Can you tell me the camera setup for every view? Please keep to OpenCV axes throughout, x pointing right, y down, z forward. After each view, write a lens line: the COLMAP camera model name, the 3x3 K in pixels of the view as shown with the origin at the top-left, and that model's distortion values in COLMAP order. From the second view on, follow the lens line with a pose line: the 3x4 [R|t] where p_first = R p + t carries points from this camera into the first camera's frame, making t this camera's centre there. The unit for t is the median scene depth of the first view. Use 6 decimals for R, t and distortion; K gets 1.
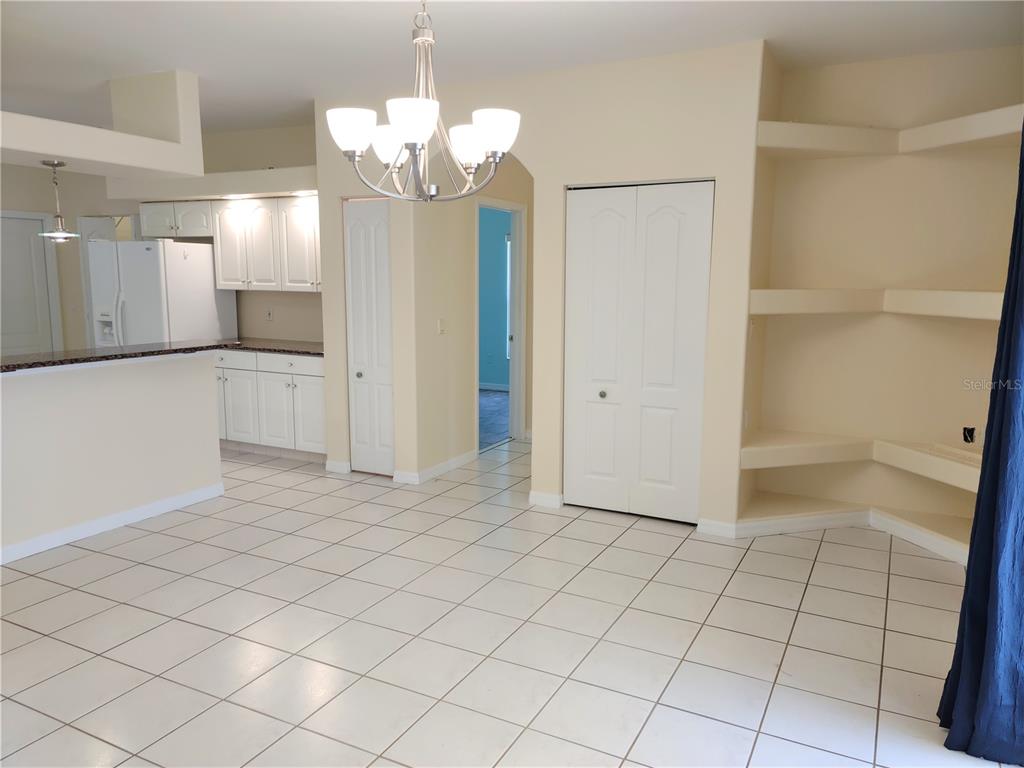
lens RADIAL K [[759.5, 0, 512.0], [0, 759.5, 384.0], [0, 0, 1]] dist [0.062862, -0.001147]
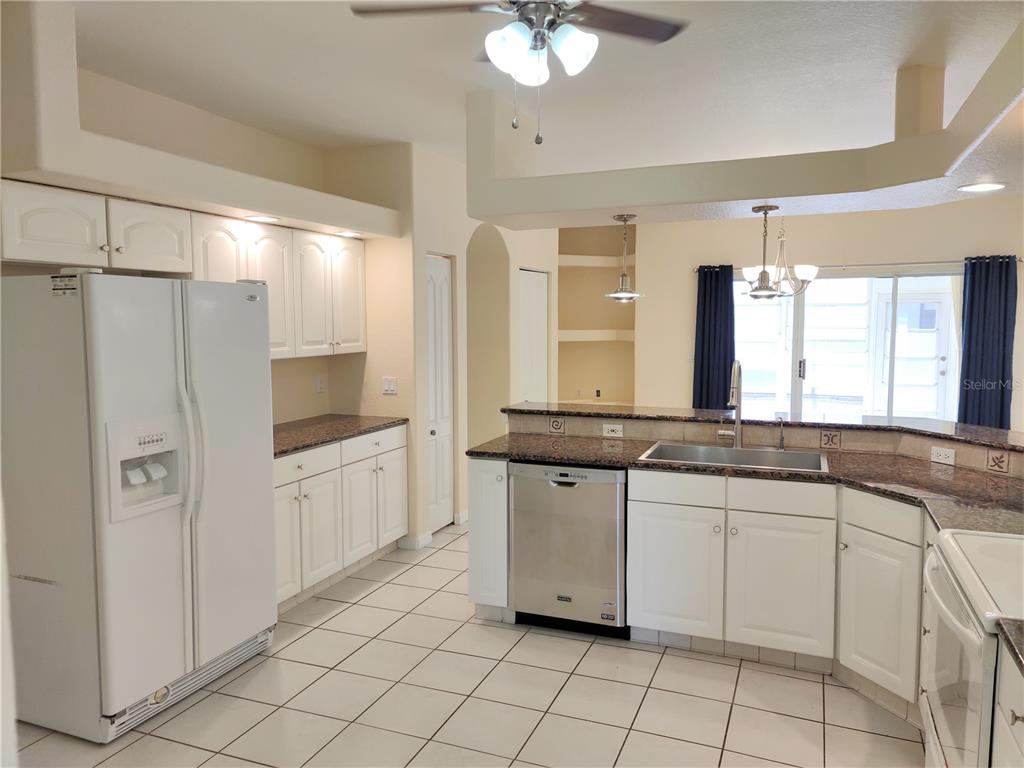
lens RADIAL K [[753.3, 0, 512.0], [0, 753.3, 384.0], [0, 0, 1]] dist [0.004313, 0.002618]
pose [[-0.107245, -0.097840, 0.989407, -1.028957], [0.144440, 0.983055, 0.112868, -0.148492], [-0.983685, 0.155014, -0.091295, 0.873229]]
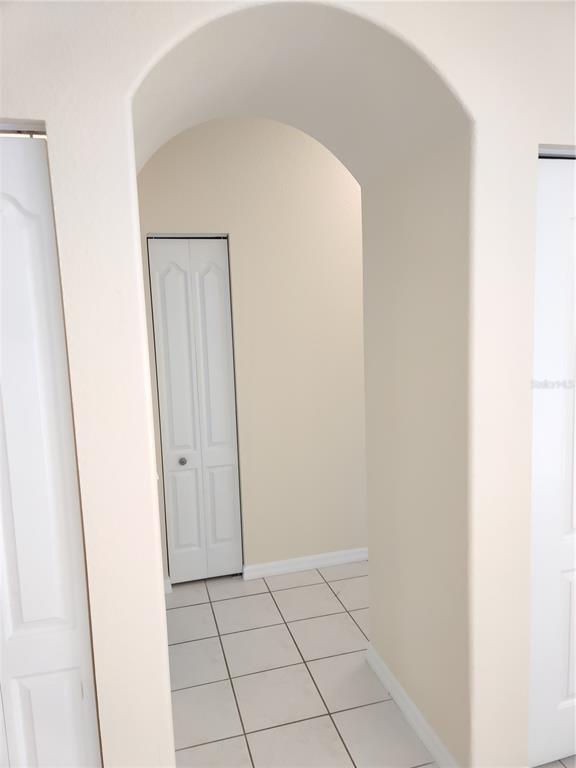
lens RADIAL K [[566.1, 0, 288.0], [0, 566.1, 384.0], [0, 0, 1]] dist [0.005381, 0.003313]
pose [[0.726706, -0.131555, 0.674234, -0.449117], [0.143545, 0.988905, 0.038237, -0.086969], [-0.671784, 0.068996, 0.737527, 0.439702]]
